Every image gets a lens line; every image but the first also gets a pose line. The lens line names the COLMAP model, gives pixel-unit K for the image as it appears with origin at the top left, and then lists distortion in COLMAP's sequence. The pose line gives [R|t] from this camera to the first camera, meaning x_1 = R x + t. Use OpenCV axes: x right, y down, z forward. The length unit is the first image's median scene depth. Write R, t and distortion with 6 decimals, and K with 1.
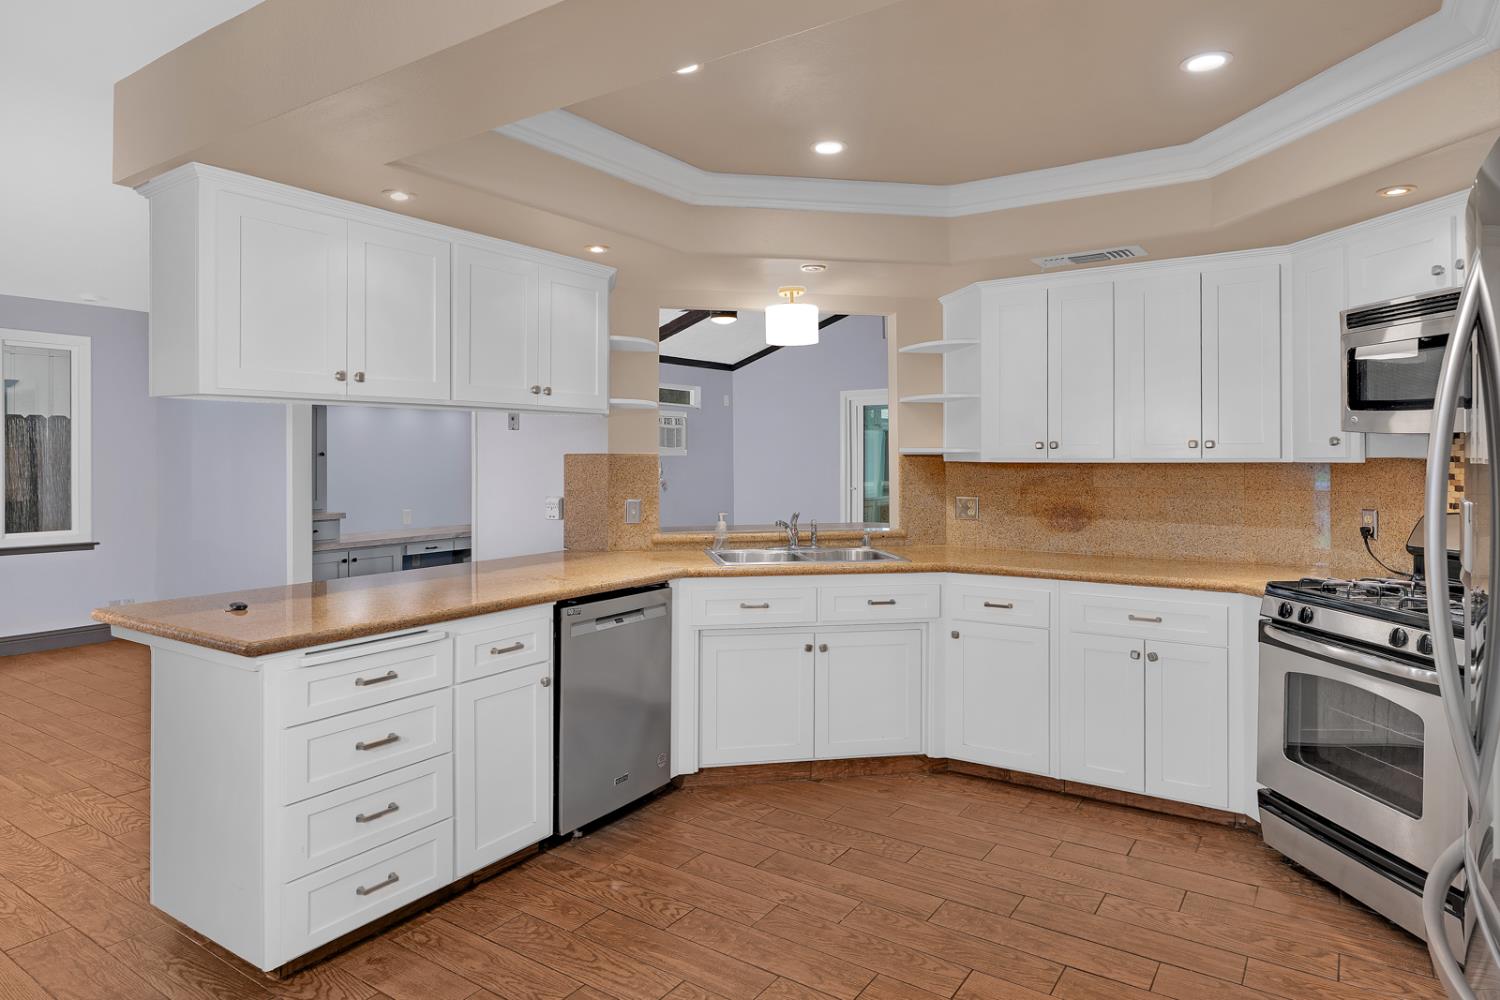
lens RADIAL K [[894.0, 0, 700.6], [0, 894.0, 461.0], [0, 0, 1]] dist [-0.001301, 0.003714]
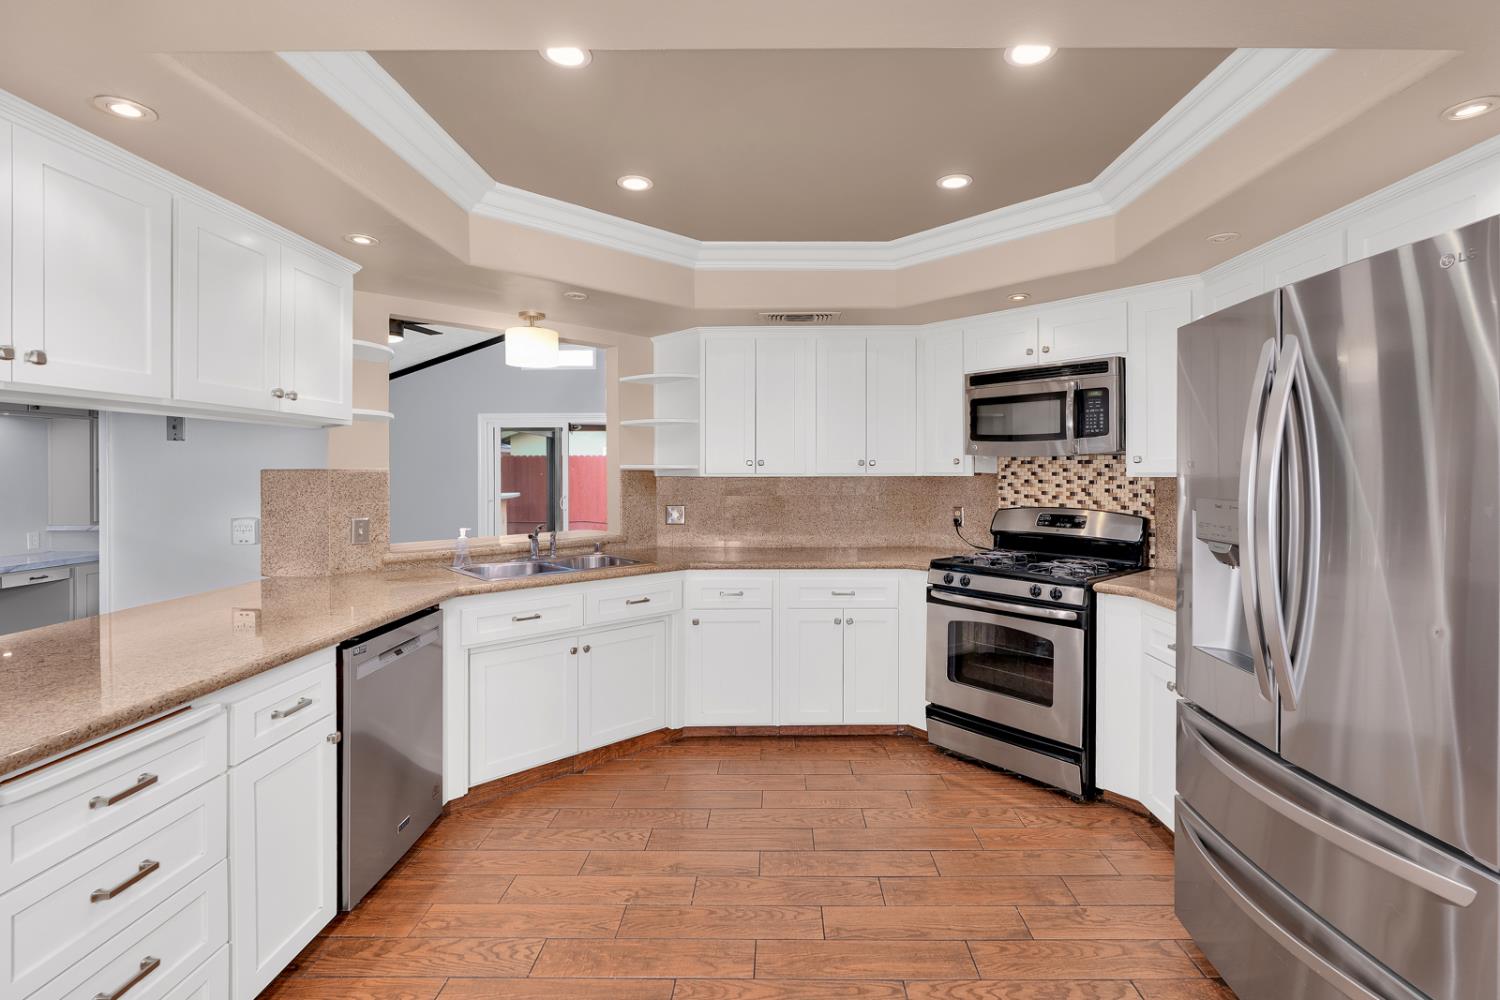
lens RADIAL K [[710.1, 0, 745.8], [0, 710.1, 484.1], [0, 0, 1]] dist [-0.000242, 0.001133]
pose [[0.817206, -0.010201, 0.576256, -0.230832], [0.003635, 0.999915, 0.012546, -0.000925], [-0.576335, -0.008158, 0.817173, 0.218314]]
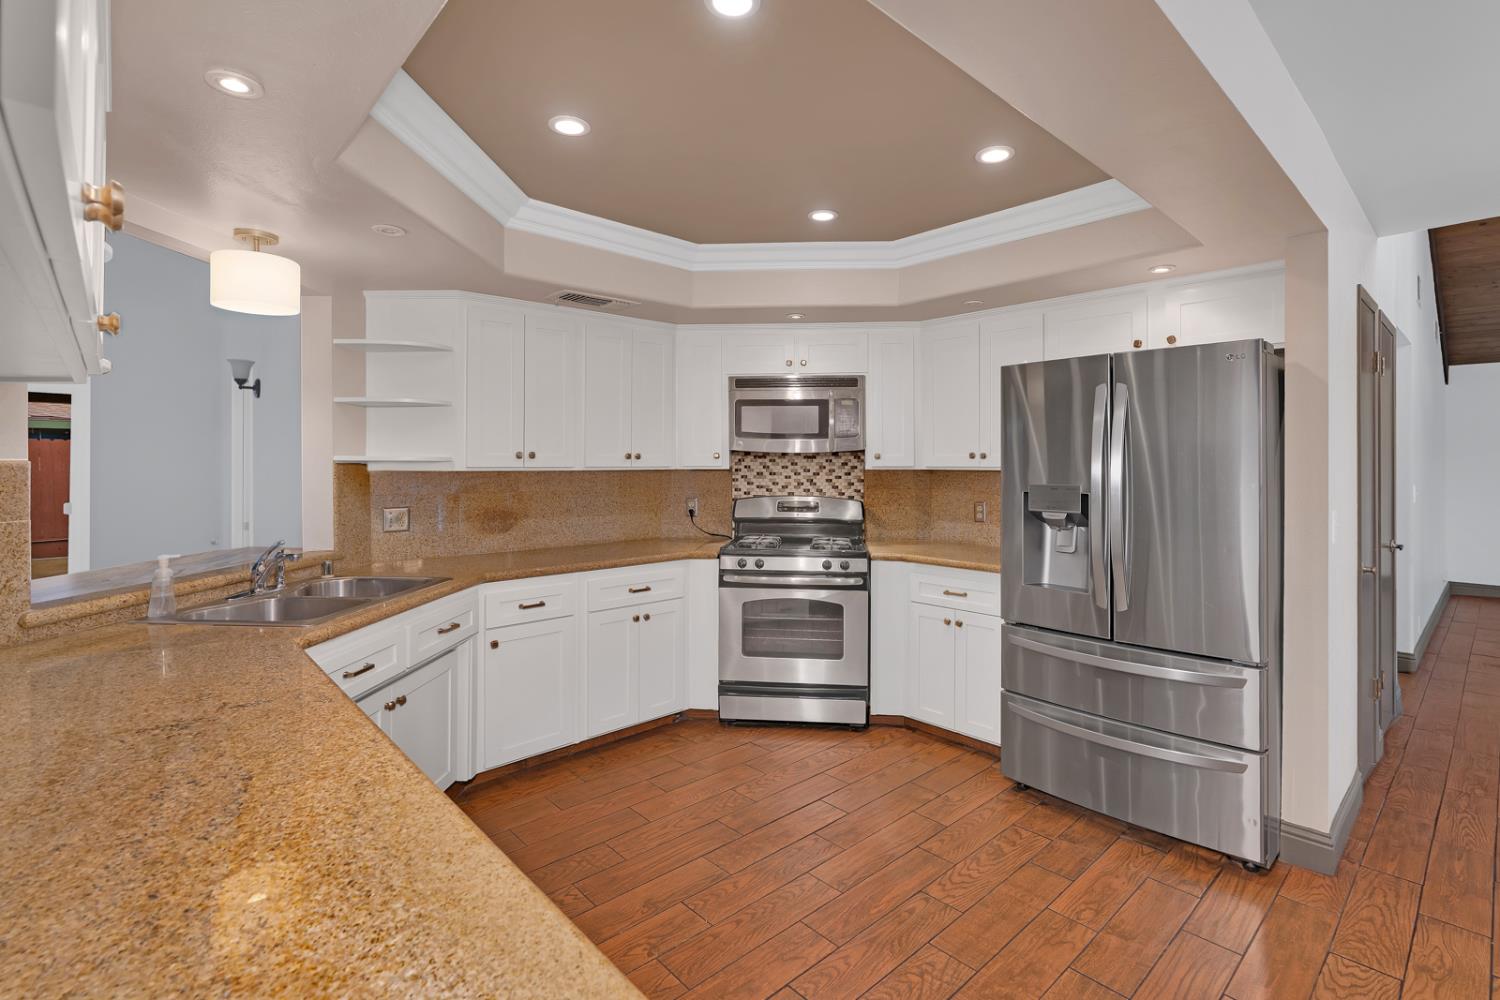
lens RADIAL K [[748.8, 0, 712.3], [0, 748.8, 471.1], [0, 0, 1]] dist [-0.000549, 0.000346]
pose [[0.185554, -0.008177, 0.982600, -0.556789], [0.004255, 0.999963, 0.007518, -0.004634], [-0.982625, 0.002786, 0.185581, 0.690527]]
